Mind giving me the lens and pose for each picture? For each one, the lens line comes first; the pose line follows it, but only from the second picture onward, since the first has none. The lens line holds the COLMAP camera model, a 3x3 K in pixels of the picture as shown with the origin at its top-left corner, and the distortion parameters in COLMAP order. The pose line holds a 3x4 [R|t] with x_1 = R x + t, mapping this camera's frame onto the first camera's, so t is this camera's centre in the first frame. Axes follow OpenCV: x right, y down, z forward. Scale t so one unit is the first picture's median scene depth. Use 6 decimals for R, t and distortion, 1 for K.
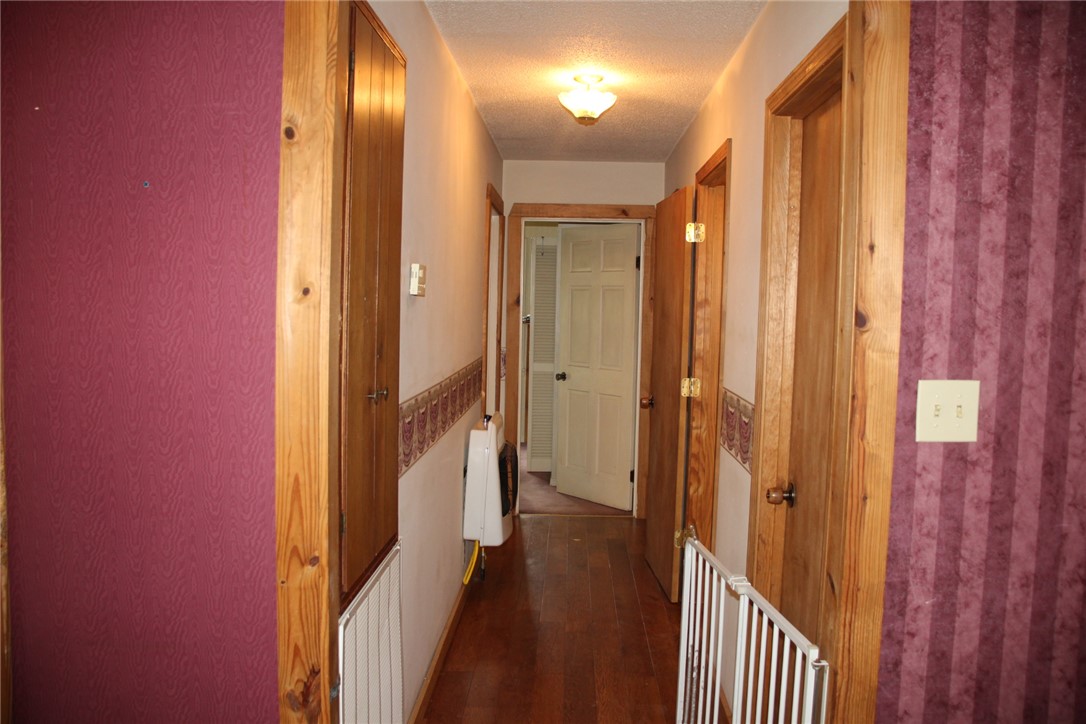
lens RADIAL K [[893.8, 0, 544.5], [0, 893.8, 361.0], [0, 0, 1]] dist [-0.173052, 0.141283]
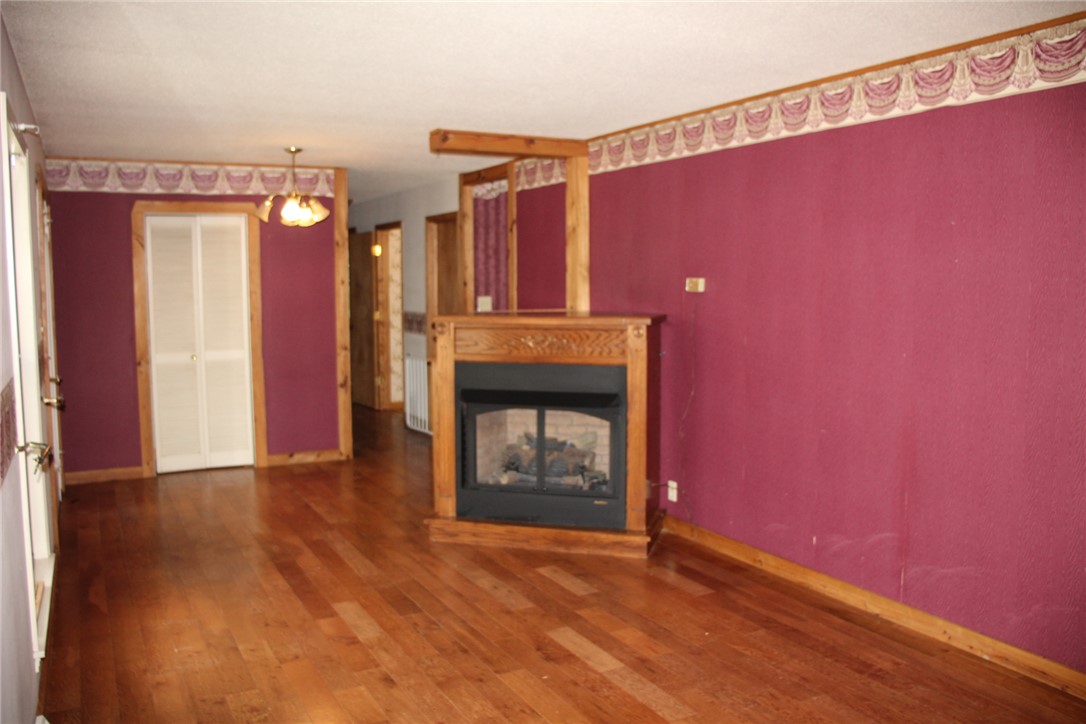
lens RADIAL K [[893.8, 0, 560.9], [0, 893.8, 361.9], [0, 0, 1]] dist [-0.173052, 0.141283]
pose [[0.855851, -0.077246, 0.511421, -1.551176], [0.058461, 0.996896, 0.052740, 0.136988], [-0.513907, -0.015239, 0.857710, -3.106955]]
